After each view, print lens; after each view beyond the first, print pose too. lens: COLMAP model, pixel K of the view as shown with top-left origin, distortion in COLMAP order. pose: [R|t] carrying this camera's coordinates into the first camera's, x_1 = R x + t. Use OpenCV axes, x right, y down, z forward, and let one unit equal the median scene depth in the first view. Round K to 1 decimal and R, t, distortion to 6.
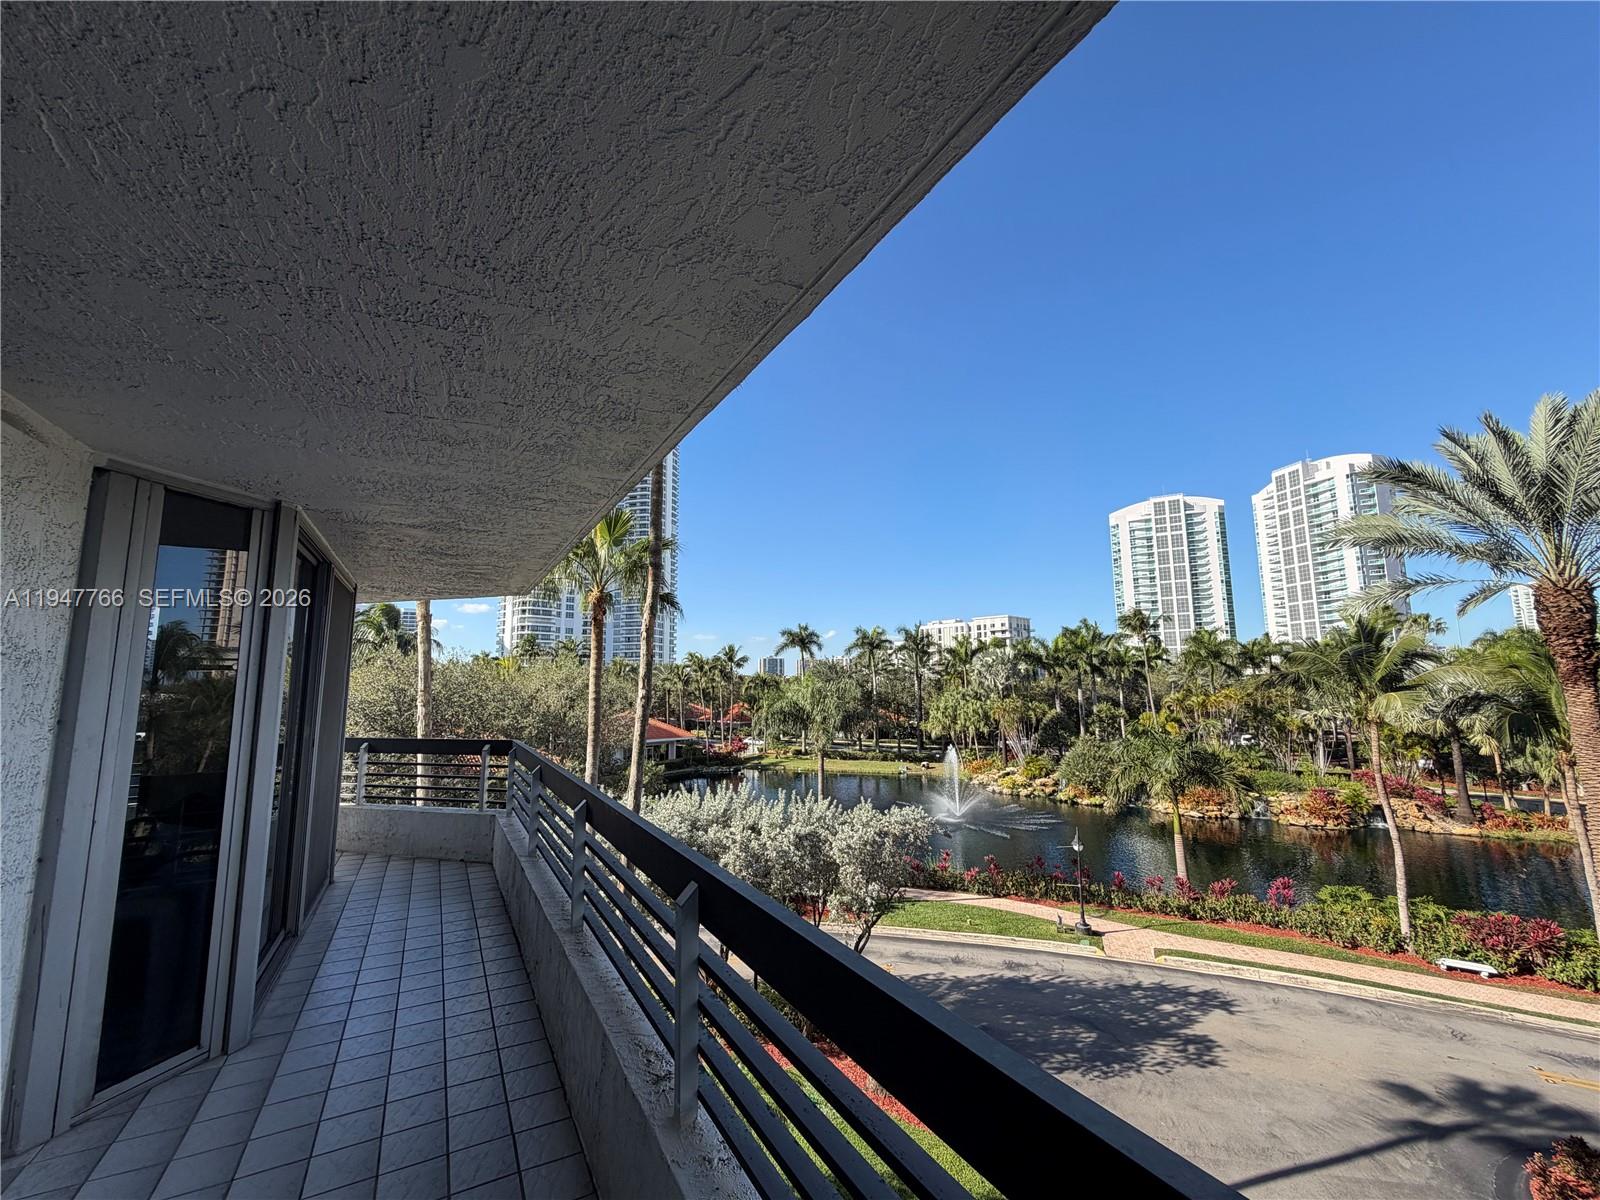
lens RADIAL K [[638.9, 0, 797.9], [0, 638.9, 597.8], [0, 0, 1]] dist [0.000401, 0.001843]
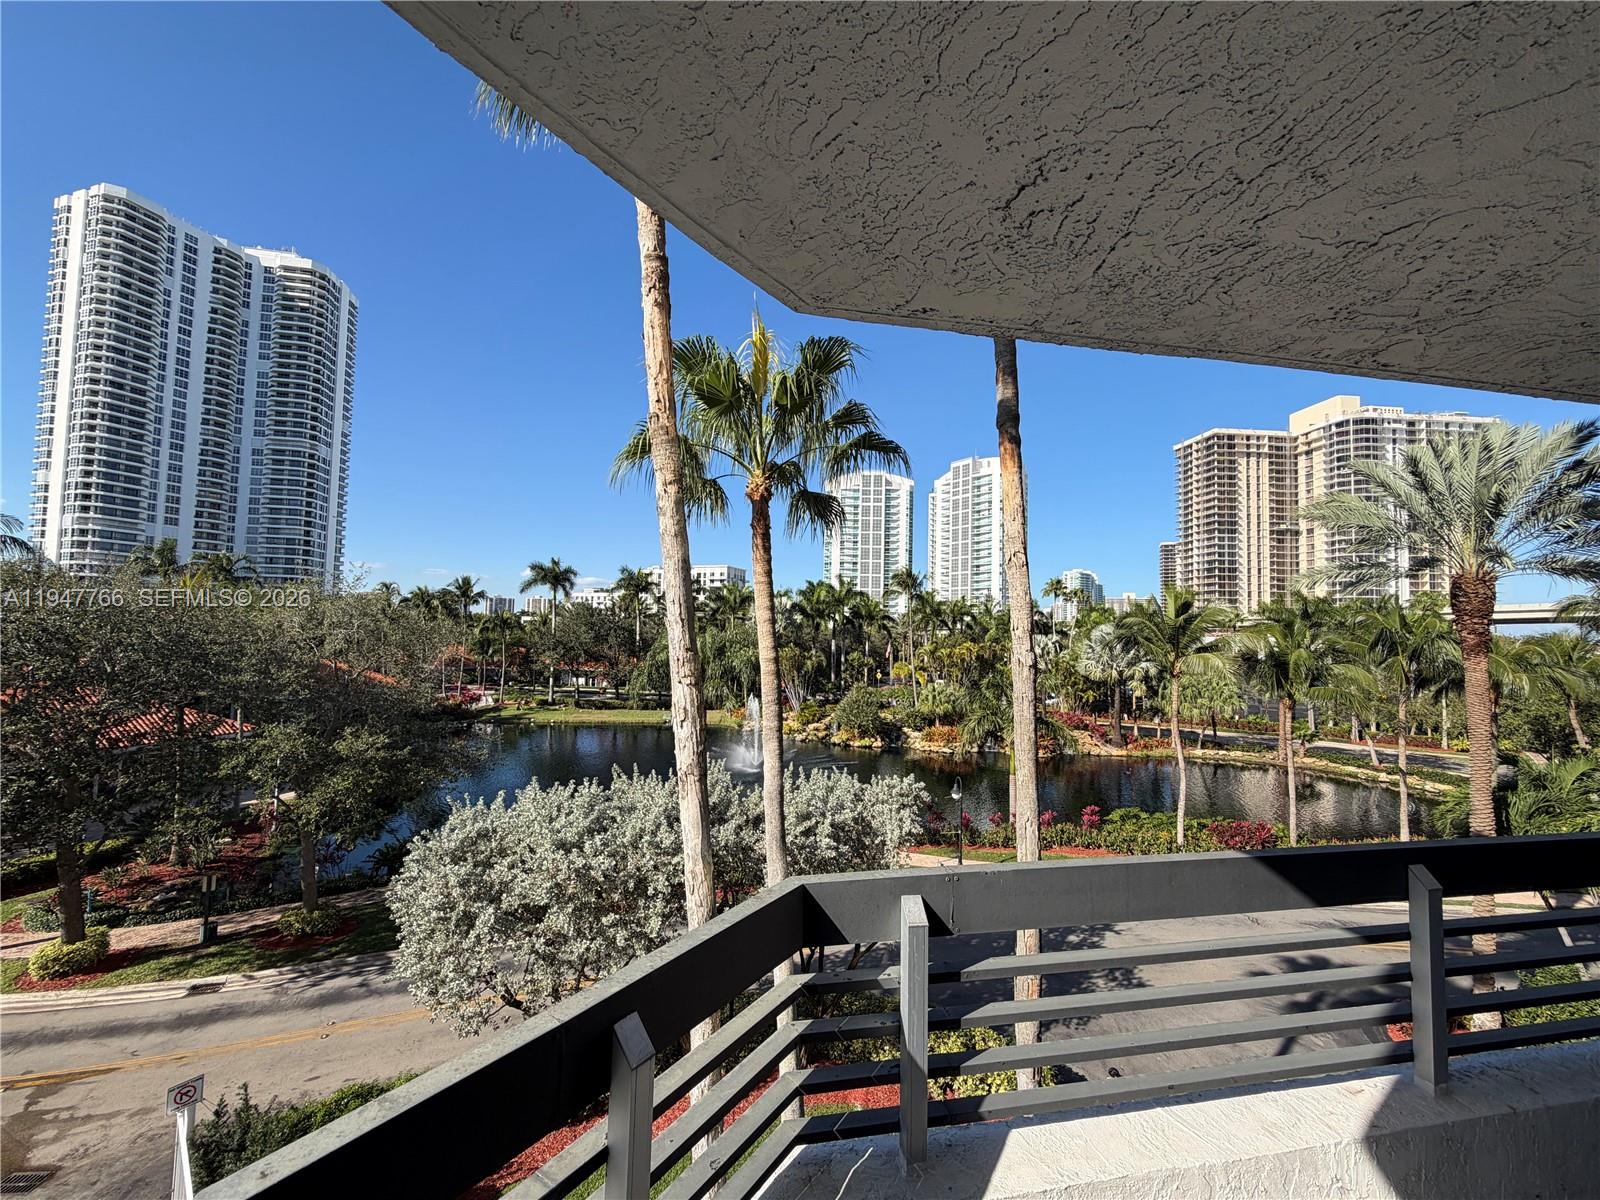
lens RADIAL K [[638.9, 0, 796.9], [0, 638.9, 593.1], [0, 0, 1]] dist [0.000401, 0.001843]
pose [[0.896914, 0.054841, 0.438791, -0.122952], [-0.088979, 0.994367, 0.057599, 0.012800], [-0.433160, -0.090704, 0.896741, 0.098446]]
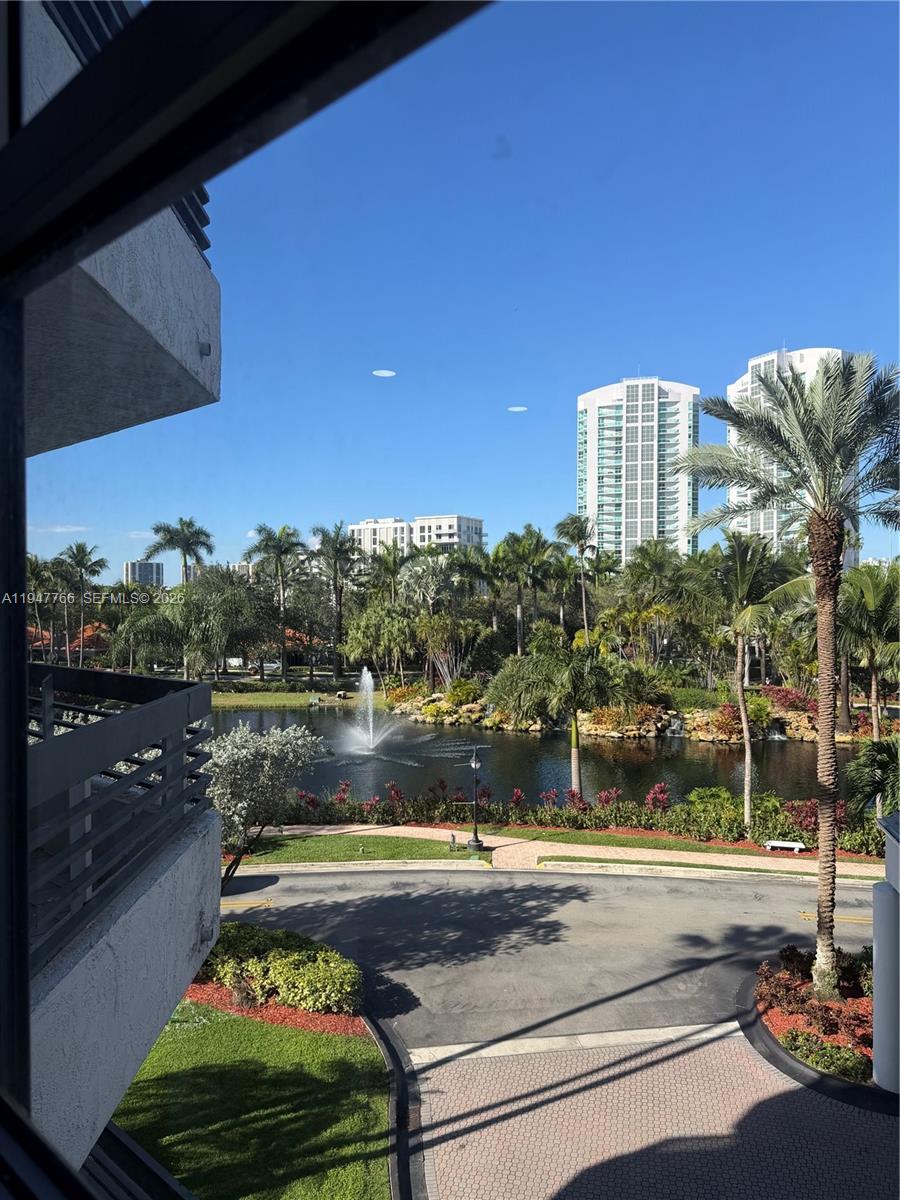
lens RADIAL K [[835.7, 0, 451.2], [0, 835.7, 599.8], [0, 0, 1]] dist [0.071482, -0.018176]
pose [[0.953079, 0.003555, 0.302702, 0.009209], [-0.044430, 0.990745, 0.128256, -0.007910], [-0.299445, -0.135687, 0.944416, -0.067711]]
